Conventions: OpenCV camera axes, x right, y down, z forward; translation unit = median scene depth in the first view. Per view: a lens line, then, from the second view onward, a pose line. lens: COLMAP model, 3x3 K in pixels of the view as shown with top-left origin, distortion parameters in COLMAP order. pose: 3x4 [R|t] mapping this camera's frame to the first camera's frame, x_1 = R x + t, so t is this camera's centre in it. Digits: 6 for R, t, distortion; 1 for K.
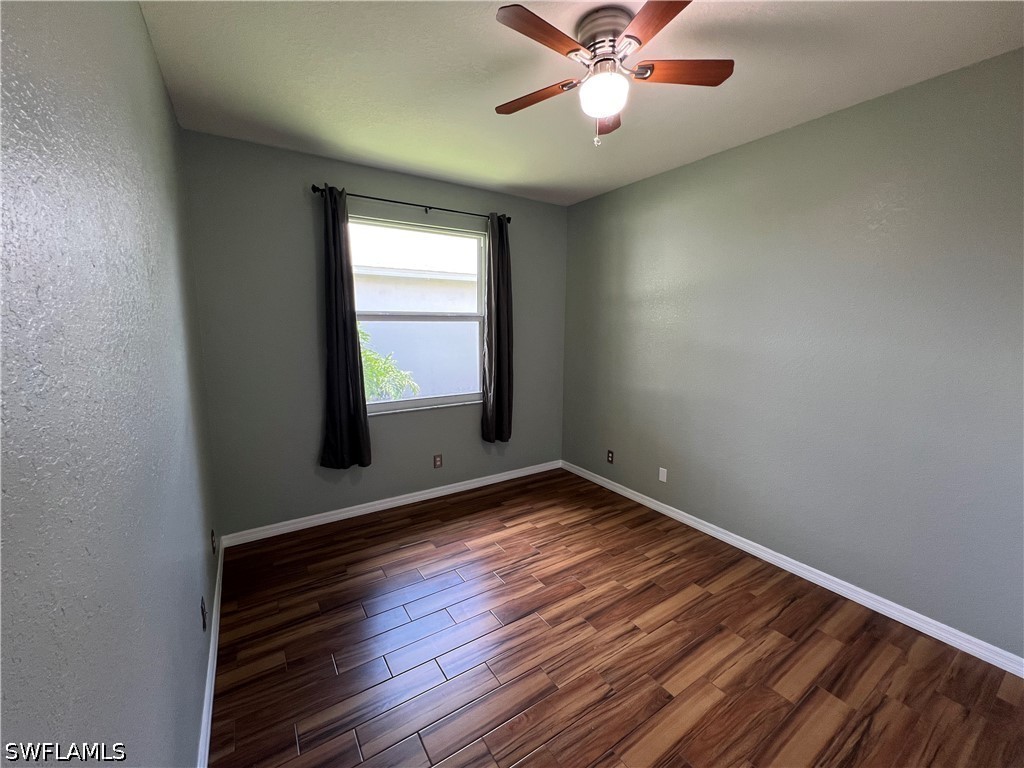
lens RADIAL K [[412.9, 0, 506.3], [0, 412.9, 381.1], [0, 0, 1]] dist [-0.000113, 0.000108]
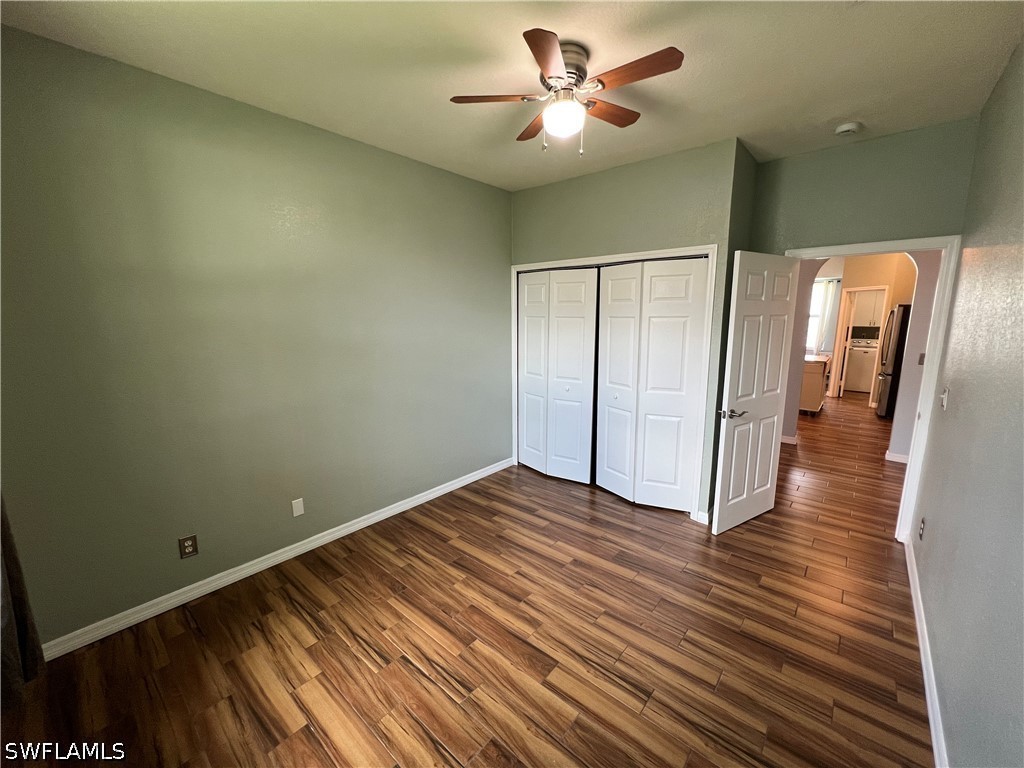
lens RADIAL K [[409.8, 0, 512.5], [0, 409.8, 387.8], [0, 0, 1]] dist [-0.004193, 0.000931]
pose [[-0.280966, -0.176302, 0.943385, -0.606211], [0.138735, 0.965196, 0.221697, -0.156218], [-0.949637, 0.193170, -0.246728, 1.038295]]
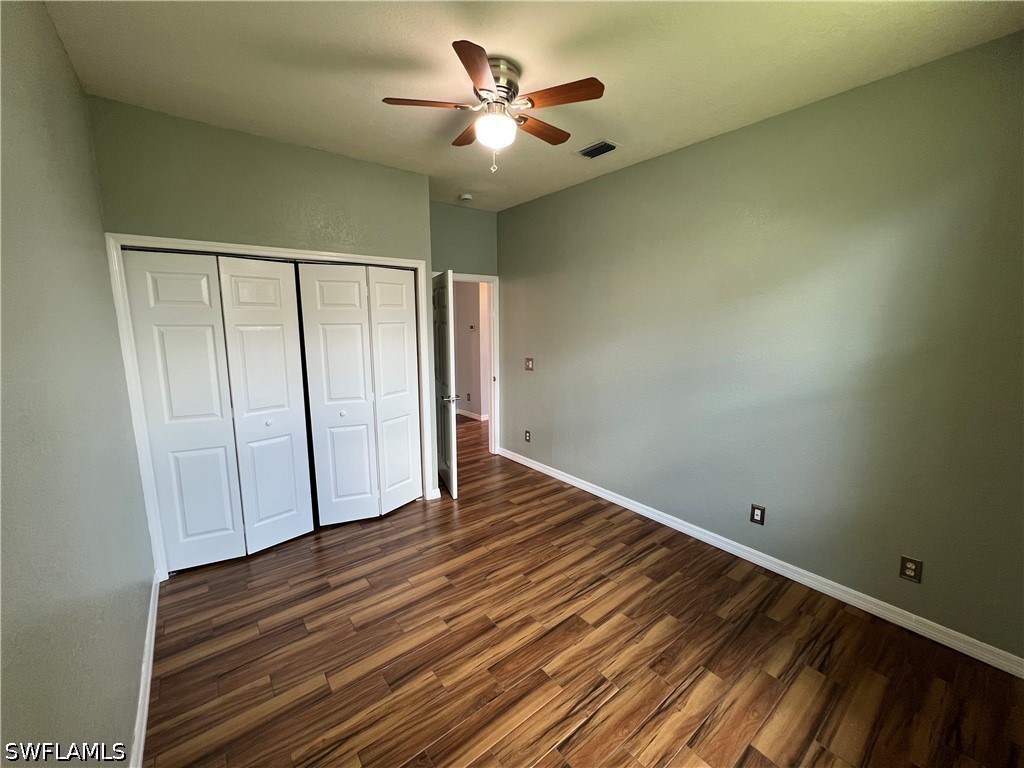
lens RADIAL K [[409.8, 0, 508.9], [0, 409.8, 386.4], [0, 0, 1]] dist [-0.004193, 0.000931]
pose [[-0.995440, 0.013907, -0.094366, 0.215825], [-0.015168, 0.953648, 0.300543, -0.224320], [0.094172, 0.300604, -0.949089, 1.553165]]
